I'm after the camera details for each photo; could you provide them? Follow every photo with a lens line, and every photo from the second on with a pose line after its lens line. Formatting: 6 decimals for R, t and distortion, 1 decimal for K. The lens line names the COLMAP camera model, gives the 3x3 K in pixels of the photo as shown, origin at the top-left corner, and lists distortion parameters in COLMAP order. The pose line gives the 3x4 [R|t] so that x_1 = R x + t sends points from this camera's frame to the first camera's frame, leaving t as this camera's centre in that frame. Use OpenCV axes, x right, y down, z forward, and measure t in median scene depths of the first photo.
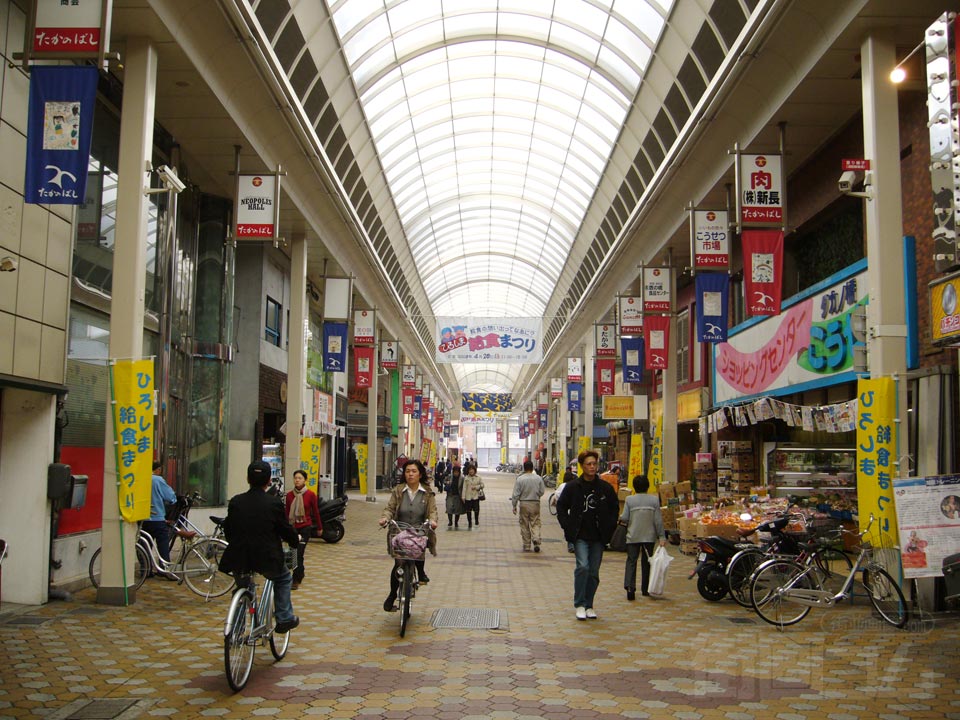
lens RADIAL K [[1082.7, 0, 480.0], [0, 1082.7, 360.0], [0, 0, 1]] dist [0.311003, 0.010447]
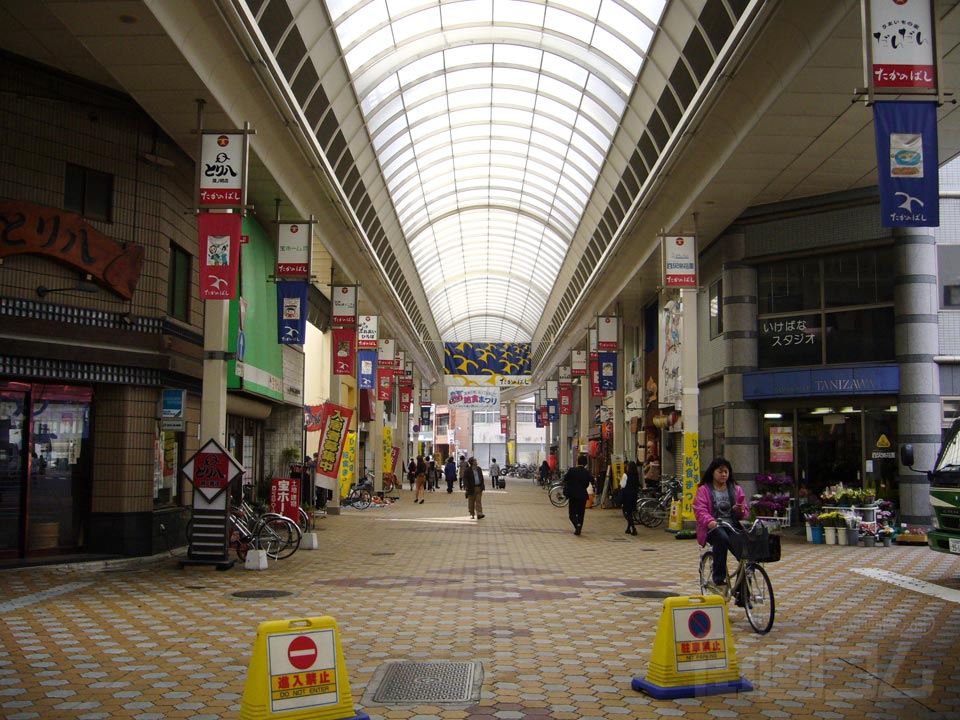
lens RADIAL K [[1047.5, 0, 480.0], [0, 1047.5, 360.0], [0, 0, 1]] dist [-0.081347, 0.030737]
pose [[0.999973, -0.007255, 0.000724, 0.000678], [0.007256, 0.999971, -0.002347, 0.015405], [-0.000707, 0.002352, 0.999997, 0.169591]]
